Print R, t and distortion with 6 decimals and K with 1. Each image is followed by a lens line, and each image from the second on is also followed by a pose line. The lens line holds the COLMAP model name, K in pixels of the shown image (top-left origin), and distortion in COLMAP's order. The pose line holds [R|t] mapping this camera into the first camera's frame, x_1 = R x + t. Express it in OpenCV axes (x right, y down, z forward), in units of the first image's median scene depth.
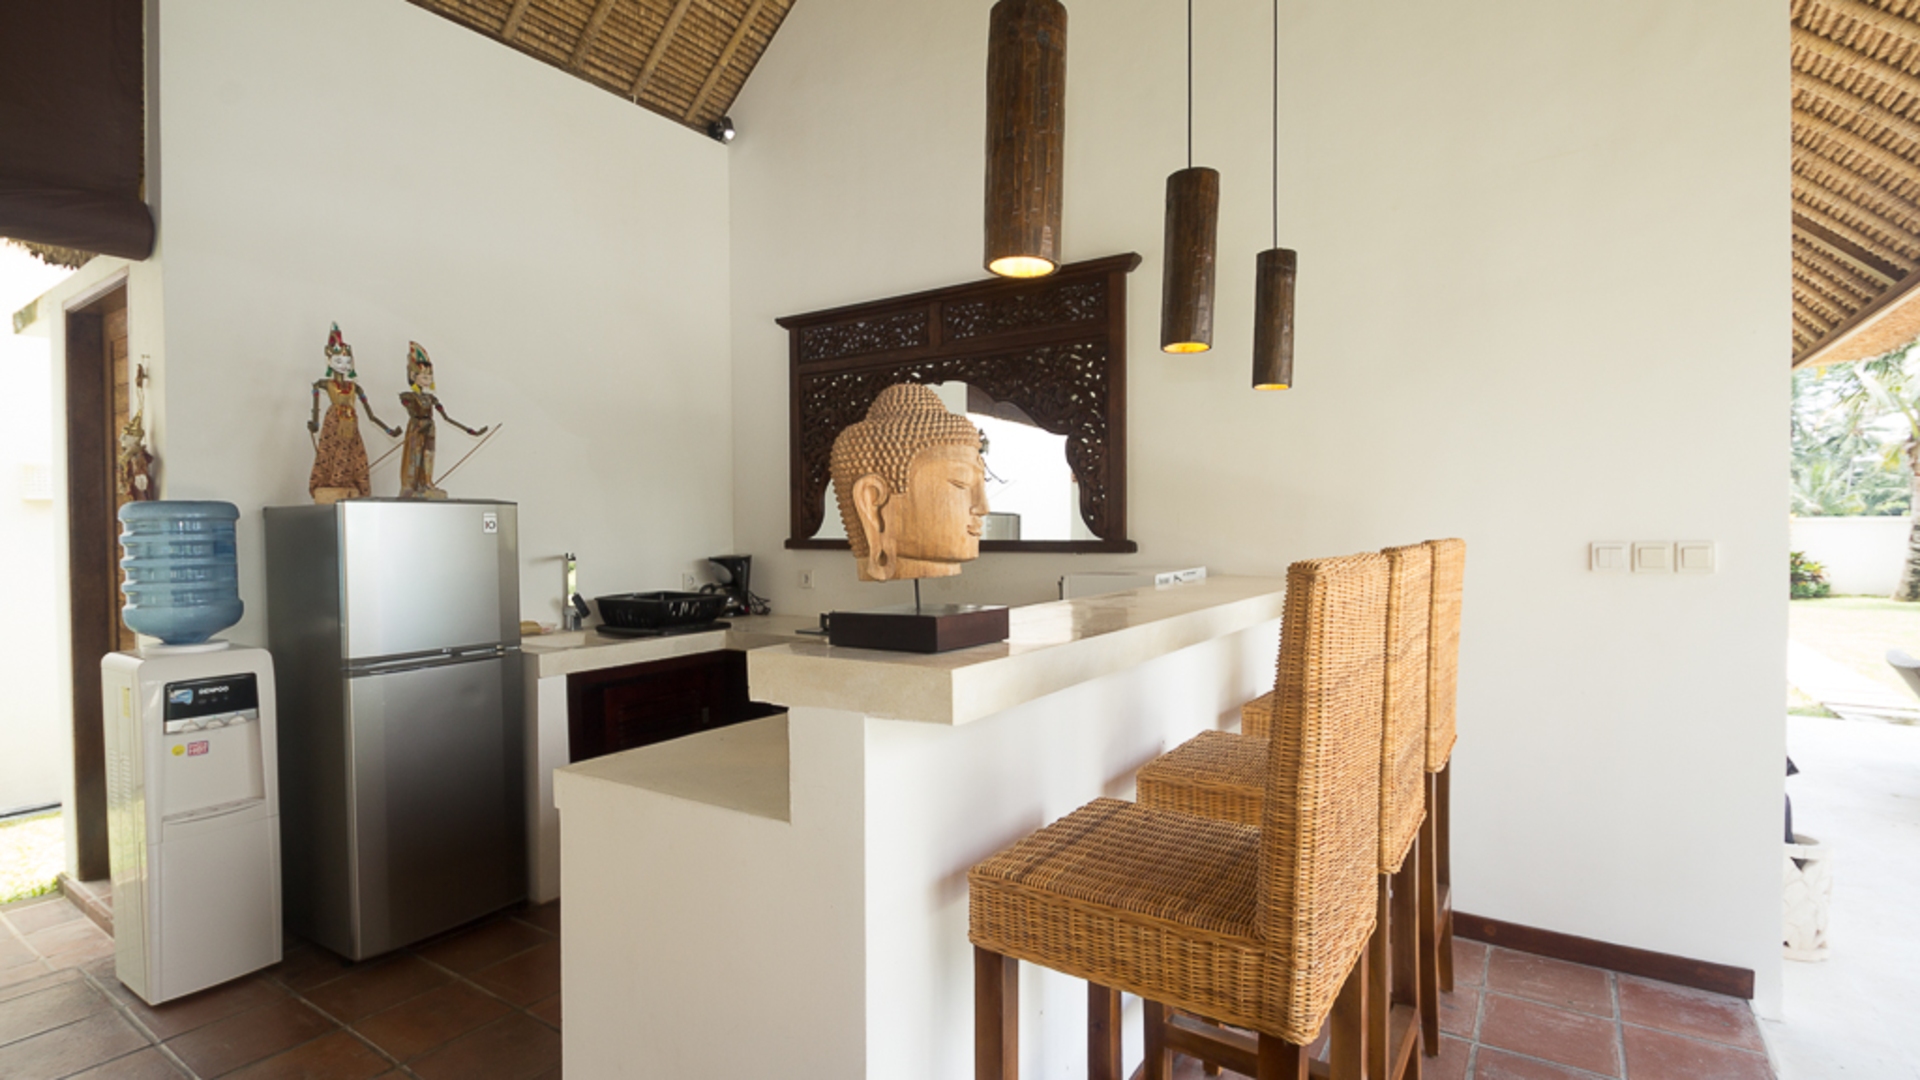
lens RADIAL K [[893.3, 0, 960.0], [0, 893.3, 540.0], [0, 0, 1]] dist [0.000409, 0.000054]
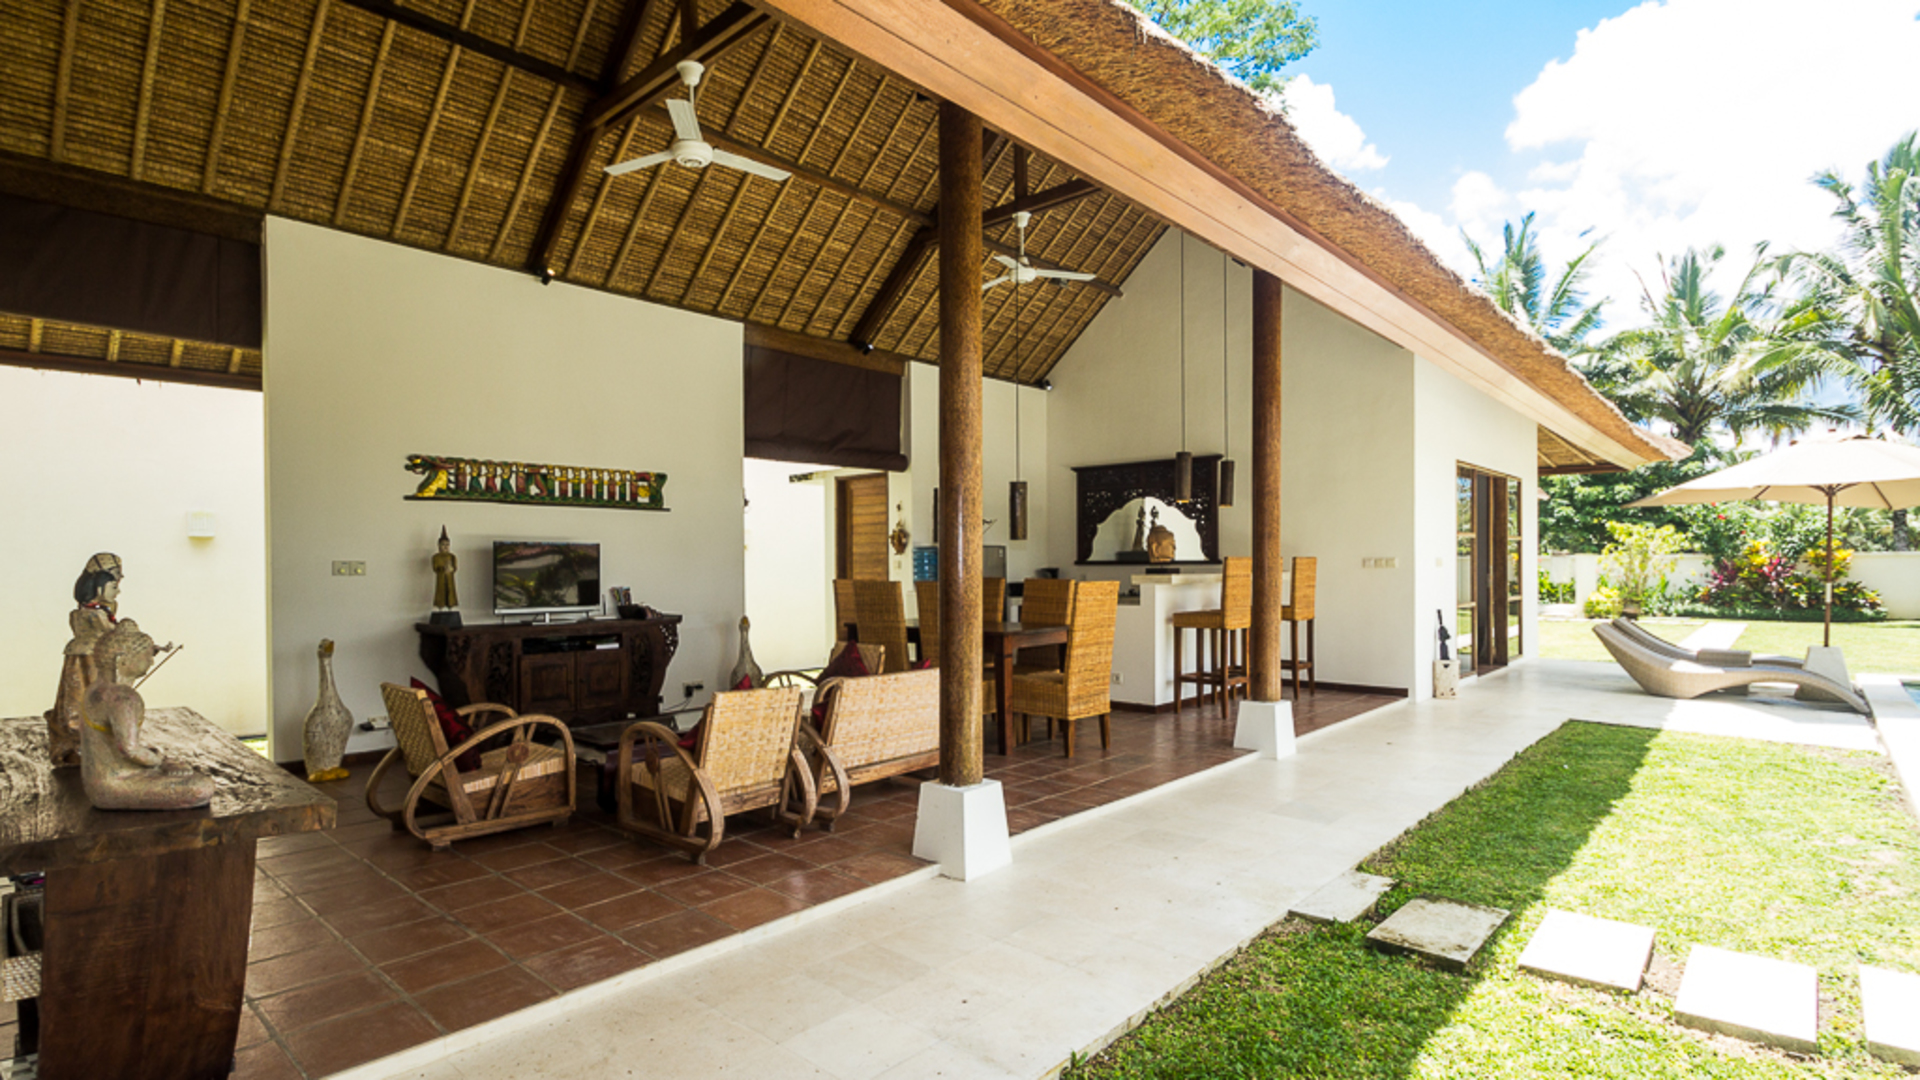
lens RADIAL K [[932.8, 0, 959.1], [0, 932.8, 565.8], [0, 0, 1]] dist [-0.002768, -0.001733]
pose [[0.989701, 0.000697, -0.143147, -0.172454], [-0.002522, 0.999918, -0.012570, 0.053510], [0.143126, 0.012802, 0.989622, -1.774175]]
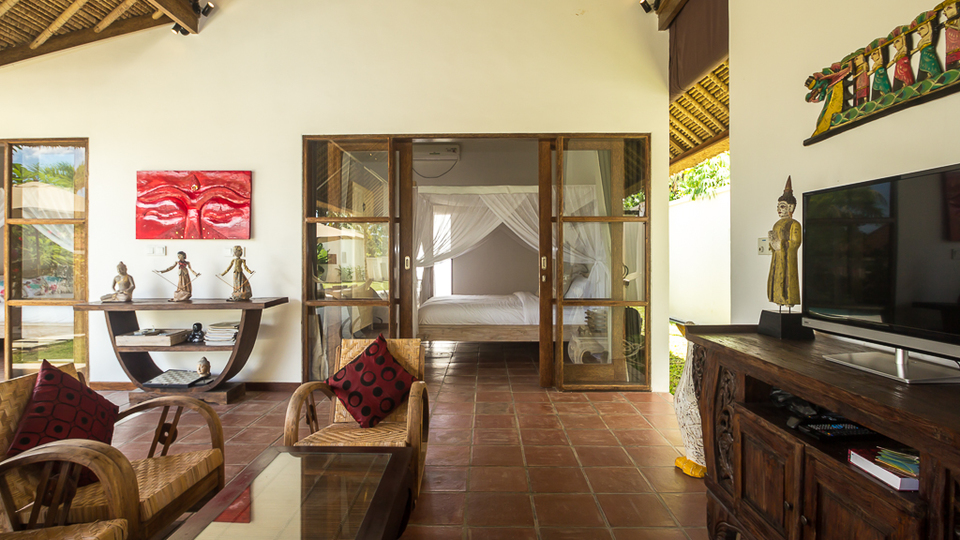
lens RADIAL K [[490.2, 0, 480.0], [0, 490.2, 270.0], [0, 0, 1]] dist [0.000857, -0.019050]
pose [[-0.834702, 0.015275, -0.550490, -0.714732], [-0.006208, 0.999291, 0.037141, 0.050361], [0.550667, 0.034419, -0.834015, 0.001992]]
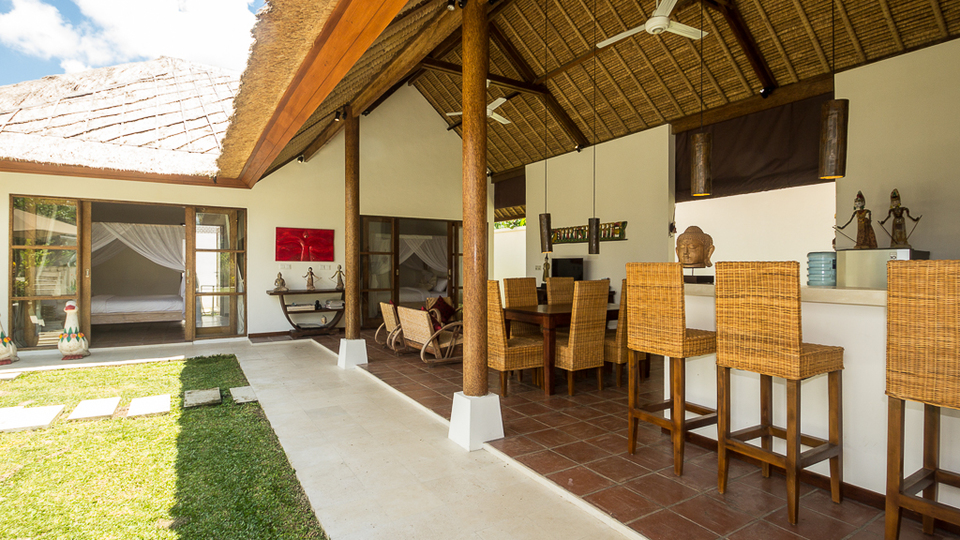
lens RADIAL K [[467.7, 0, 465.0], [0, 467.7, 266.9], [0, 0, 1]] dist [-0.001011, -0.000396]
pose [[-0.425950, 0.002807, -0.904742, 0.999868], [-0.016295, 0.999809, 0.010773, 0.014000], [0.904600, 0.019331, -0.425823, 0.362033]]
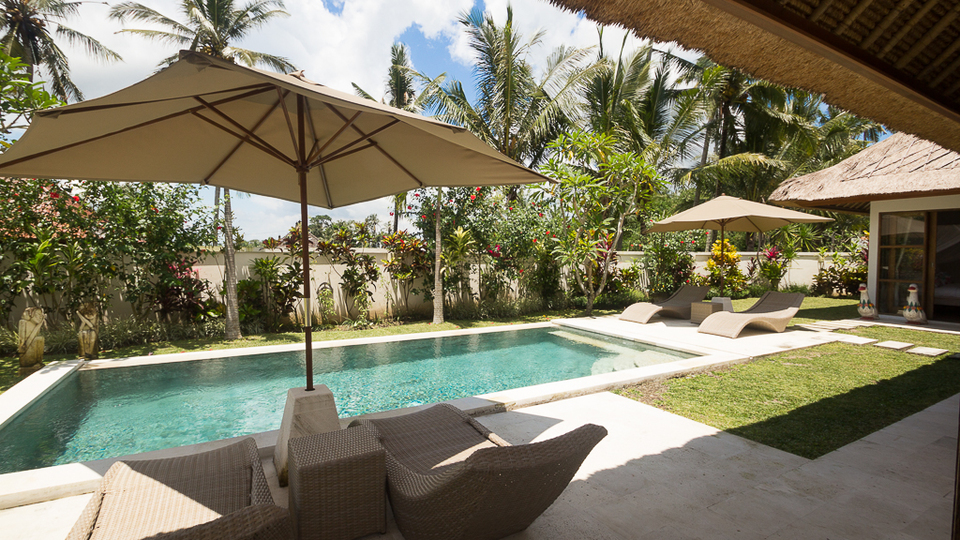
lens RADIAL K [[446.7, 0, 480.0], [0, 446.7, 270.0], [0, 0, 1]] dist [0.000409, 0.000054]
pose [[-0.895644, -0.018196, 0.444398, 1.063532], [0.004476, 0.998743, 0.049915, -0.020100], [-0.444748, 0.046696, -0.894438, 1.471117]]
